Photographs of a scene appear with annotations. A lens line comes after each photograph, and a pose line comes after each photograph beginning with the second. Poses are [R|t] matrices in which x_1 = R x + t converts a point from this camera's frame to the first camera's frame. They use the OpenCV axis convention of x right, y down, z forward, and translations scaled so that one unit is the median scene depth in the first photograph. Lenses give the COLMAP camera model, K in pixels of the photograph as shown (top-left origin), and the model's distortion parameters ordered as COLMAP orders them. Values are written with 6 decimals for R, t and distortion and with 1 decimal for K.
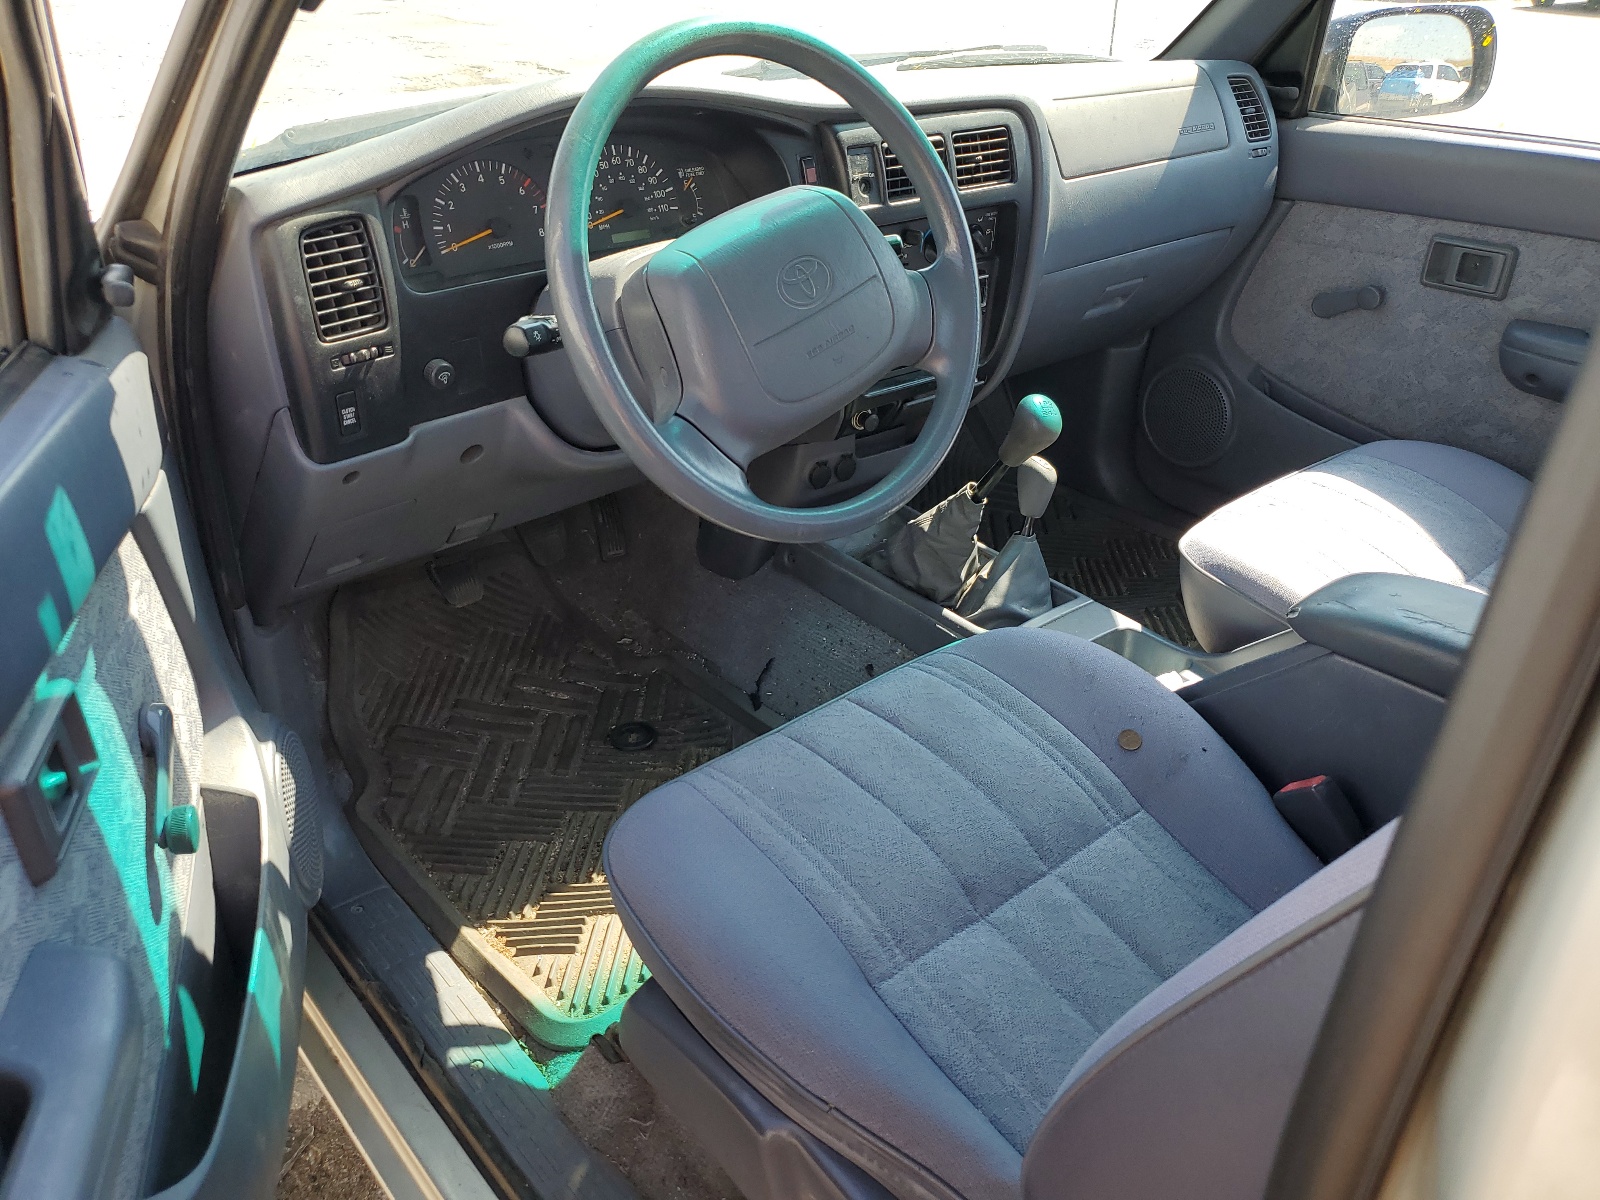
lens RADIAL K [[1223.3, 0, 800.0], [0, 1223.3, 600.0], [0, 0, 1]] dist [0.032378, -0.001954]
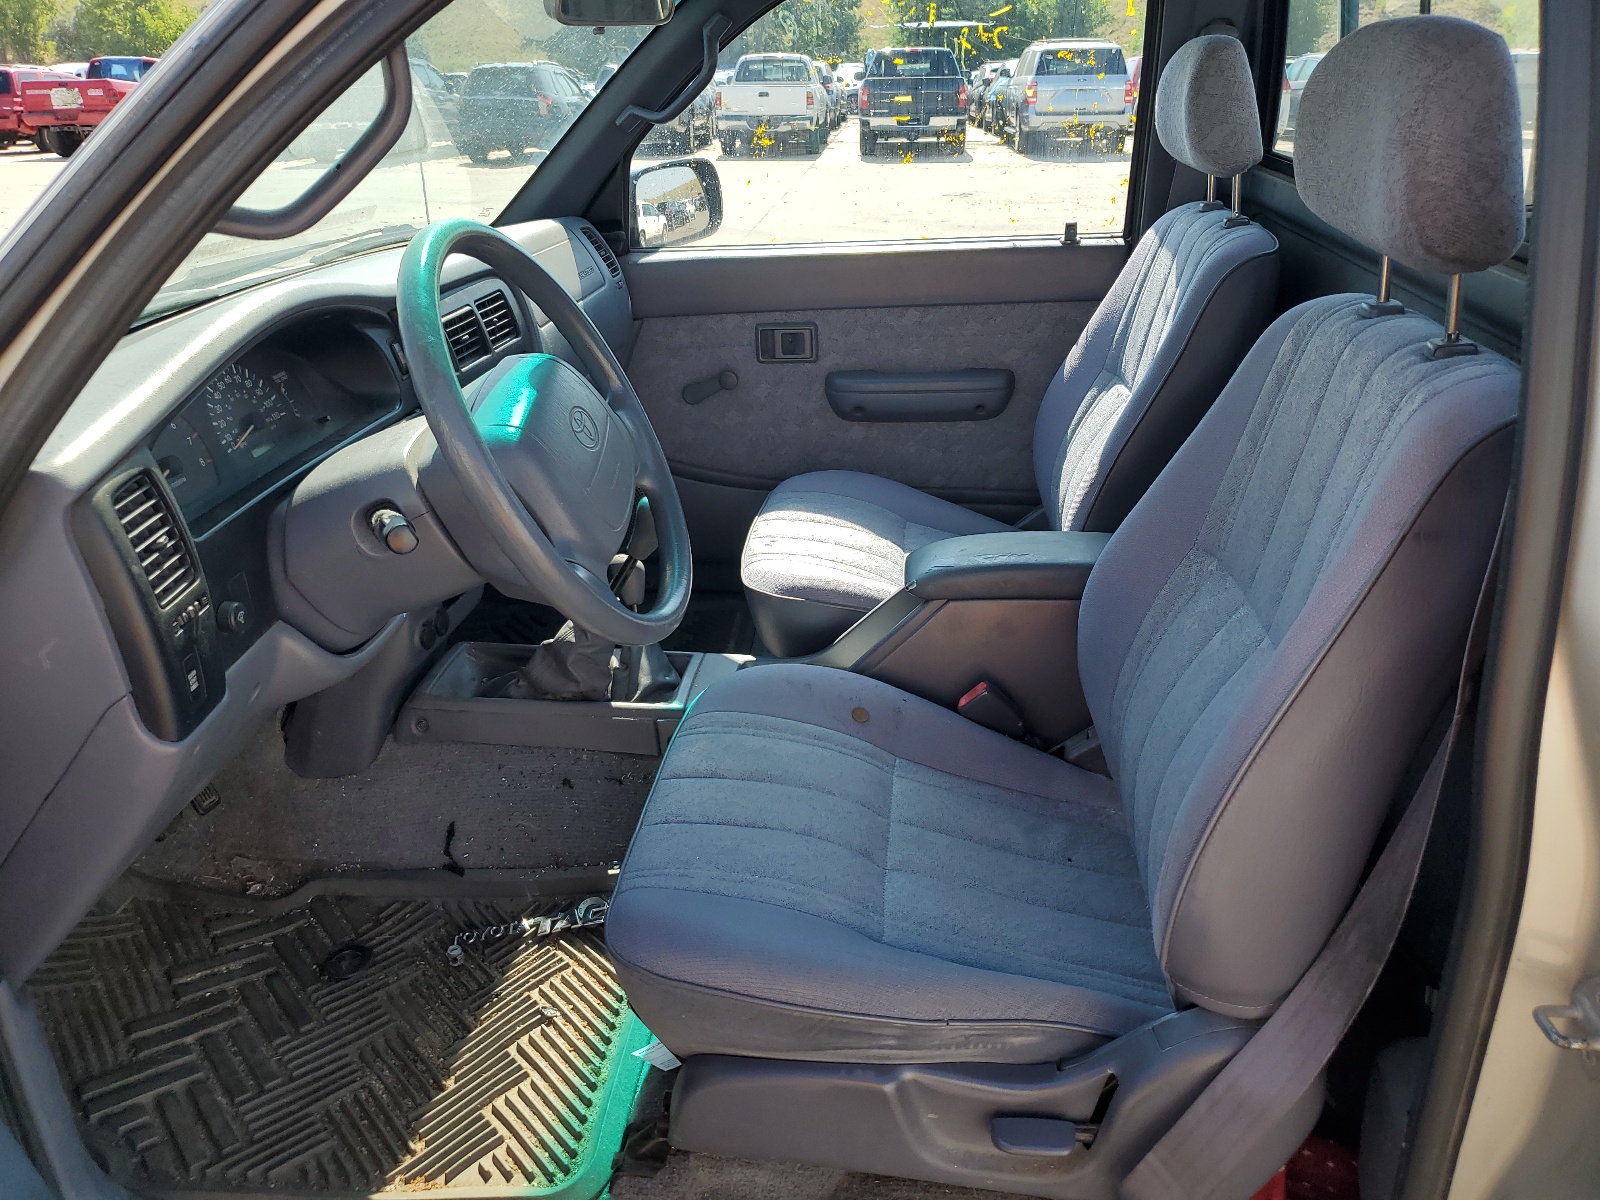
lens RADIAL K [[1199.0, 0, 799.4], [0, 1199.0, 623.3], [0, 0, 1]] dist [0.005624, -0.000169]
pose [[0.726681, -0.320936, 0.607400, -0.442450], [0.375444, 0.925978, 0.040092, -0.043723], [-0.575306, 0.198910, 0.793384, 0.021350]]
